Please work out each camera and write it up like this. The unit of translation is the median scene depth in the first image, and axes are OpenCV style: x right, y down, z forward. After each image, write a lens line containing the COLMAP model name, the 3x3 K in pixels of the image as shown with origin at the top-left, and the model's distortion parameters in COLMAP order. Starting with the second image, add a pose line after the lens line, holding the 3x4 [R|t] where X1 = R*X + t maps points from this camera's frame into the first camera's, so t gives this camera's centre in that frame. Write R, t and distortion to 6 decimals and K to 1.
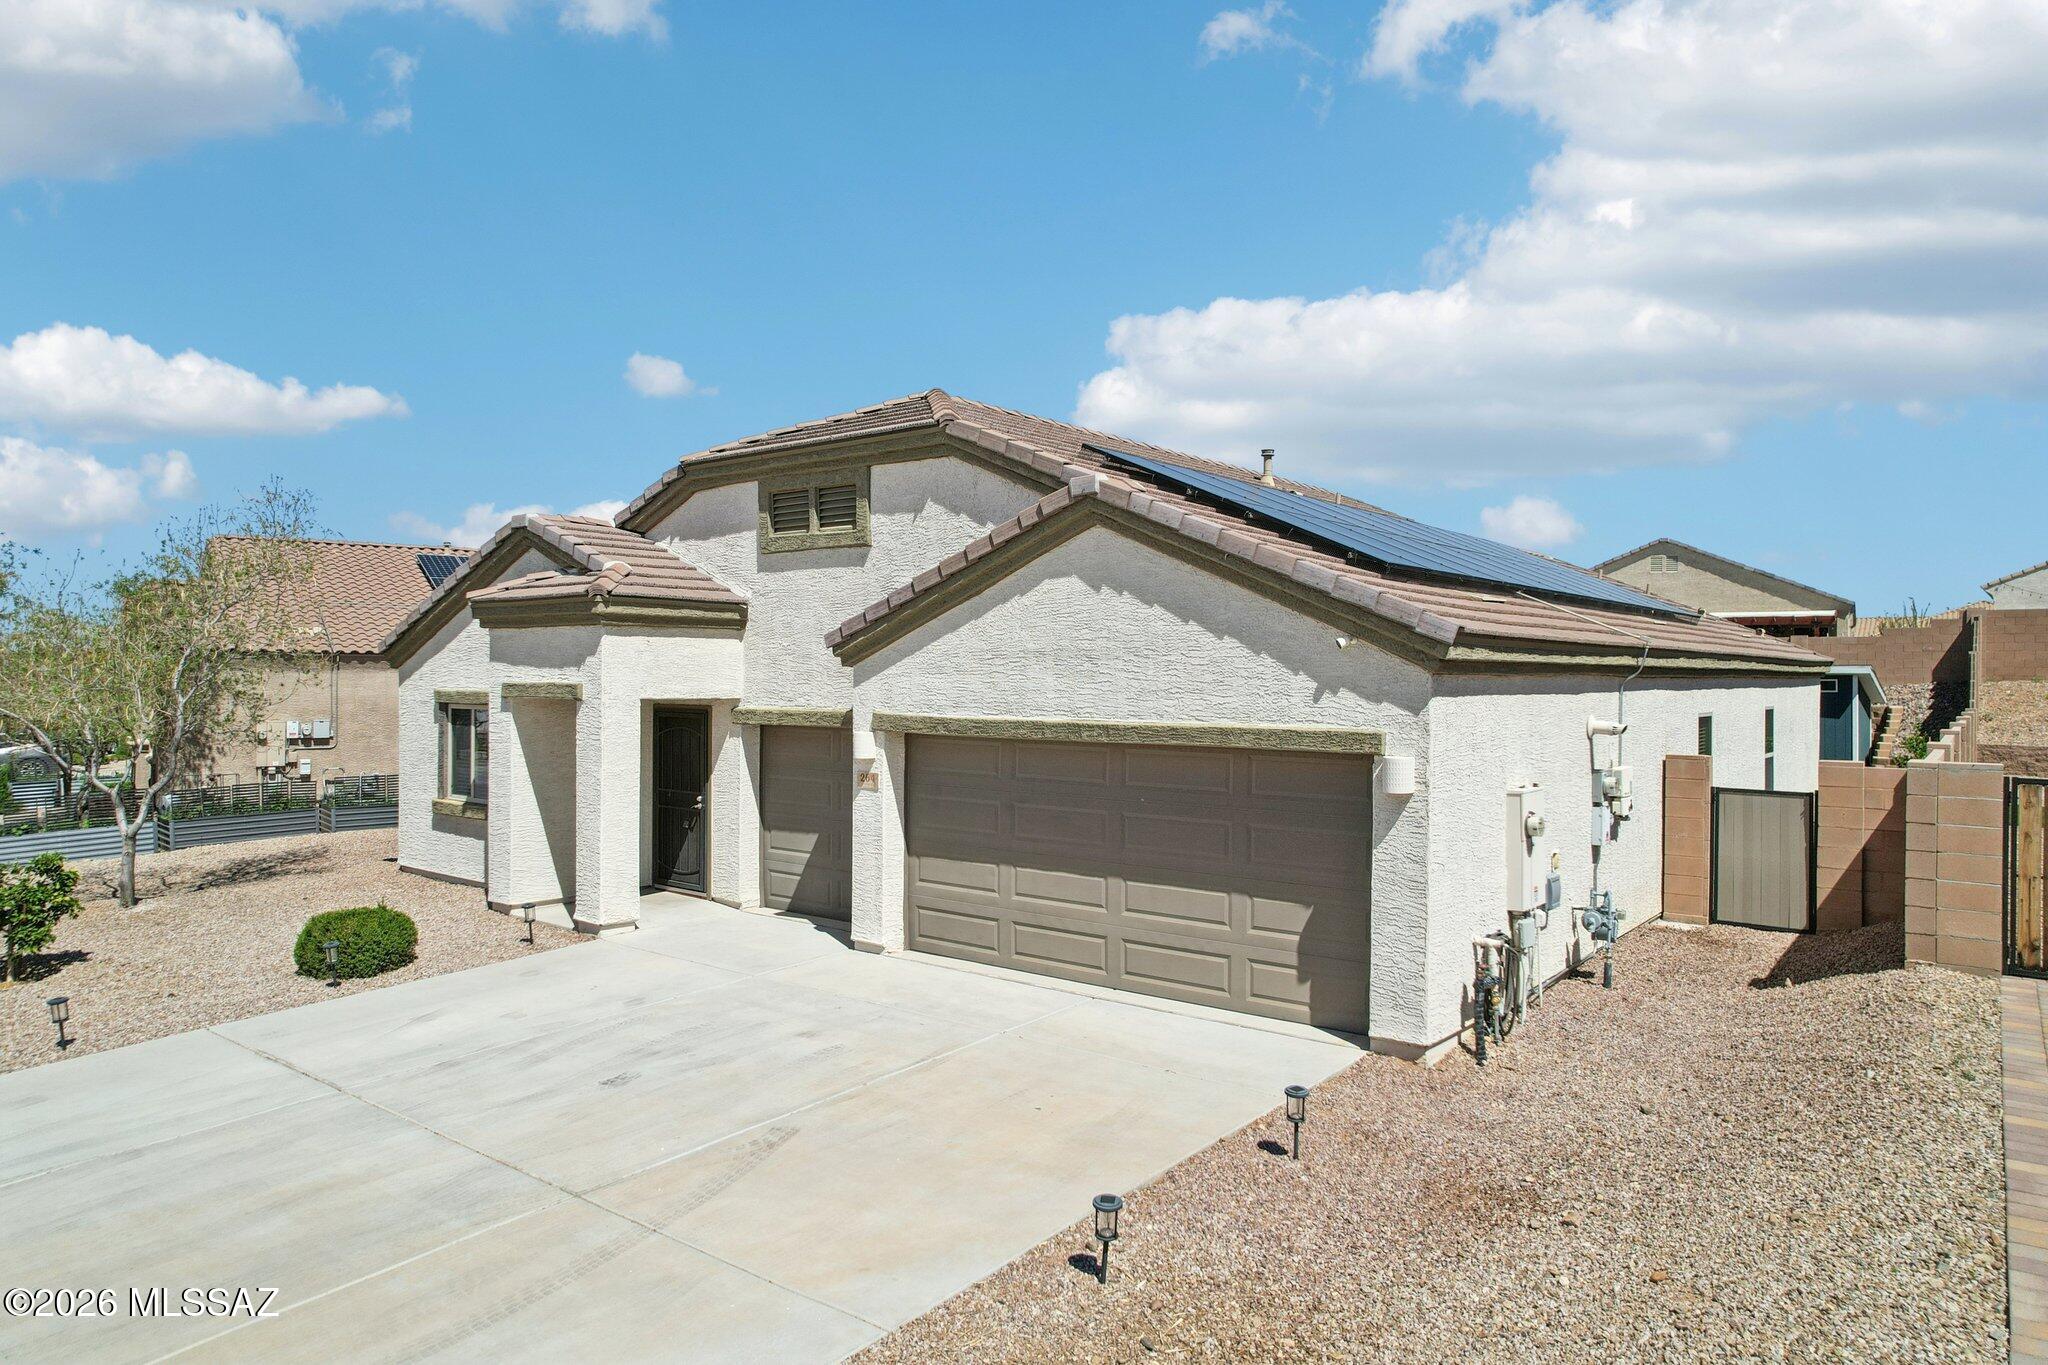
lens RADIAL K [[1312.3, 0, 1024.0], [0, 1312.3, 682.5], [0, 0, 1]] dist [-0.062829, 0.038654]
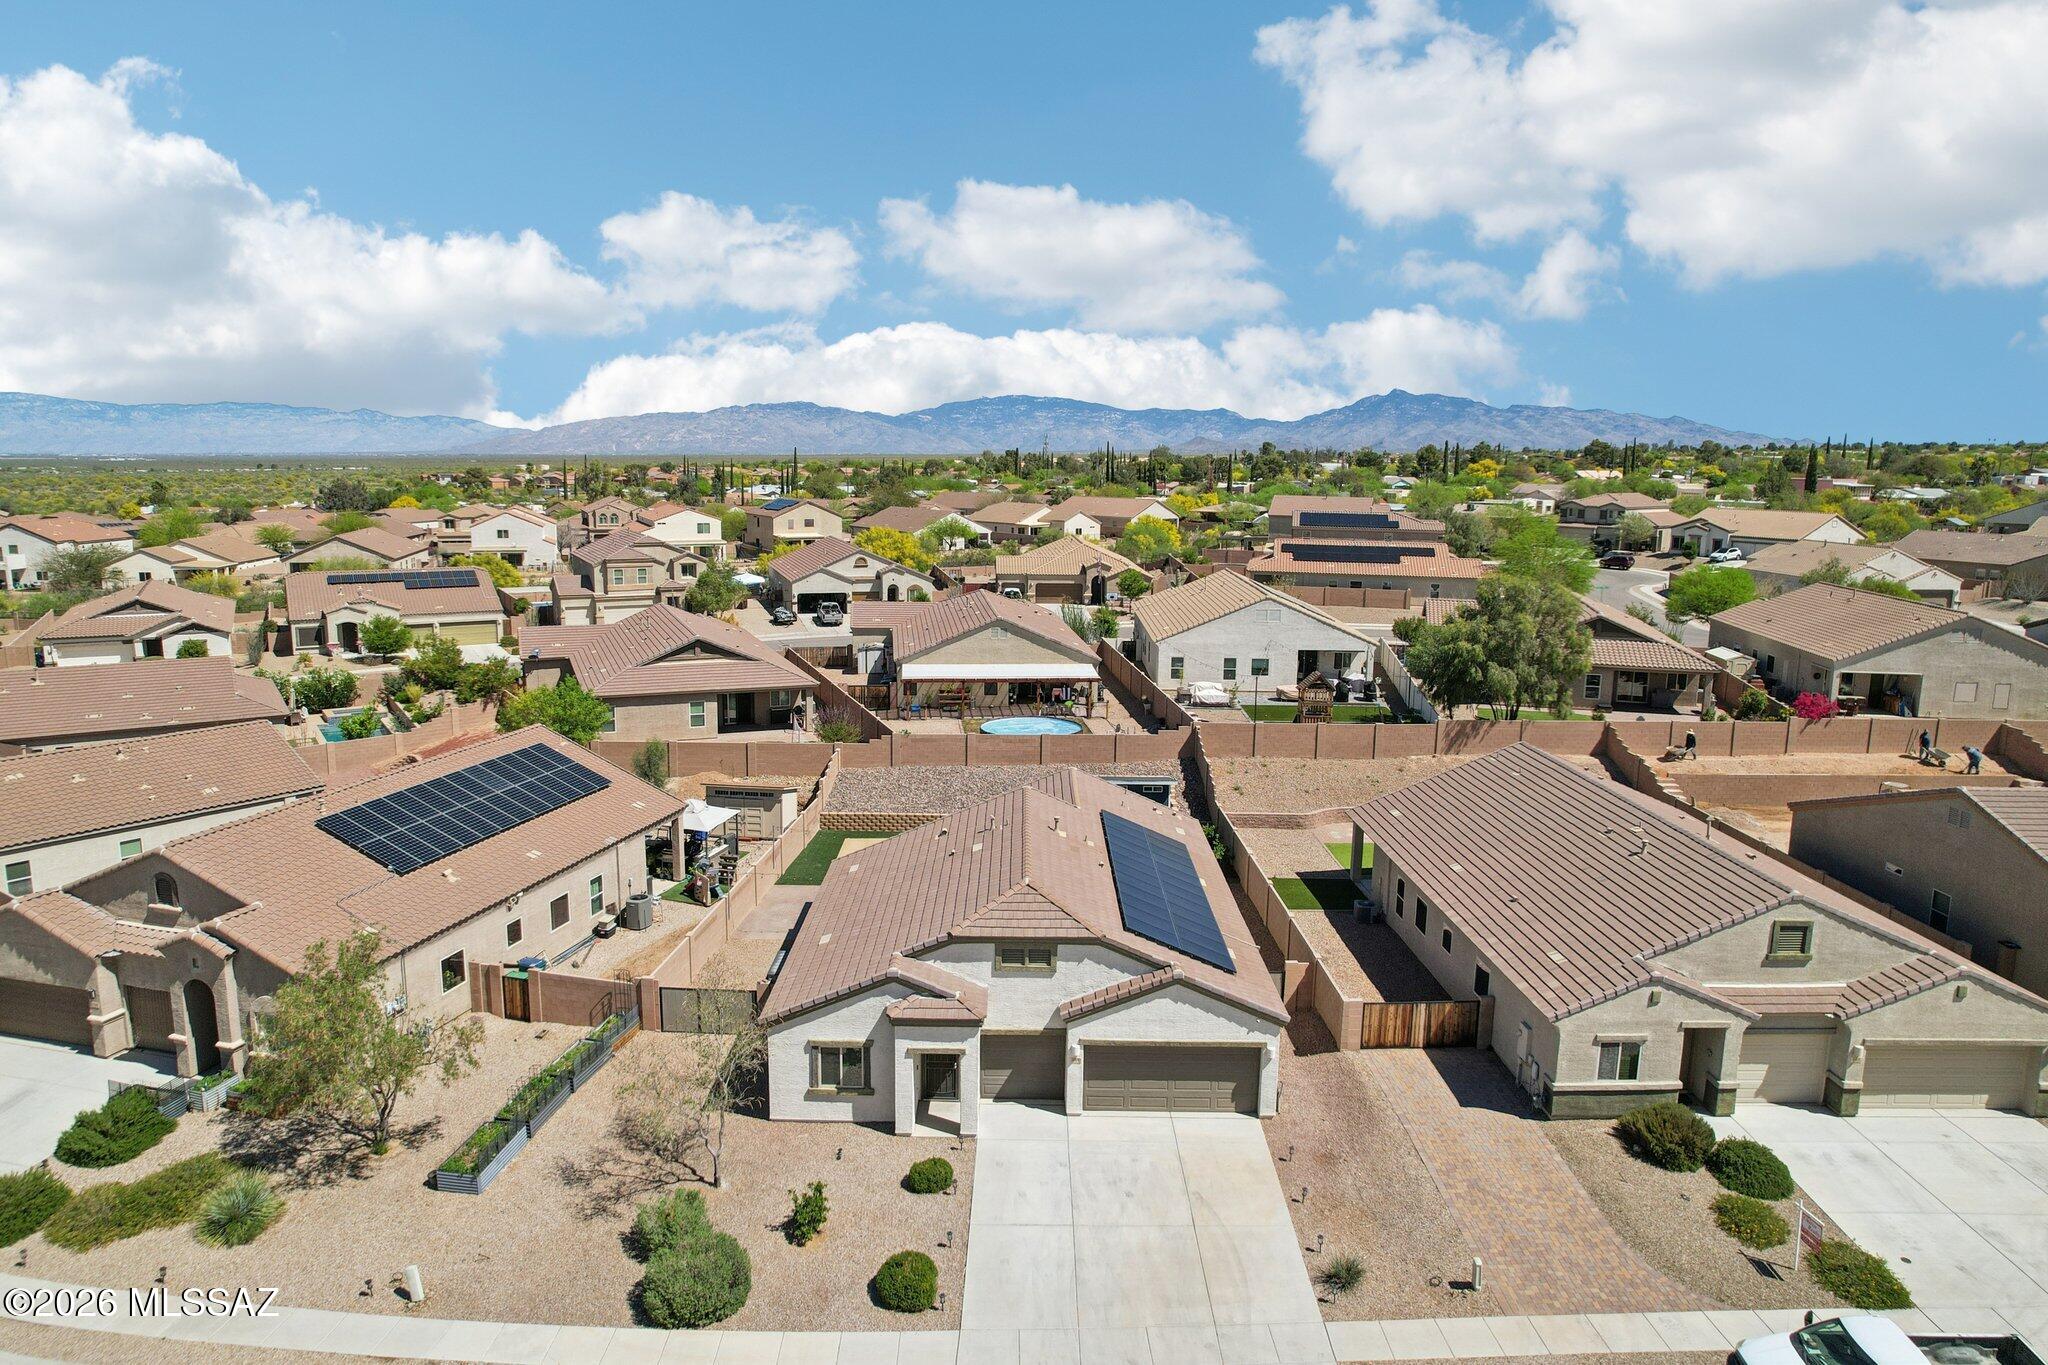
lens RADIAL K [[1305.4, 0, 1024.0], [0, 1305.4, 682.5], [0, 0, 1]] dist [-0.068809, 0.062528]
pose [[0.780404, -0.101113, 0.617045, -1.930158], [-0.007638, 0.985223, 0.171105, -1.259543], [-0.625228, -0.138245, 0.768100, -1.015987]]
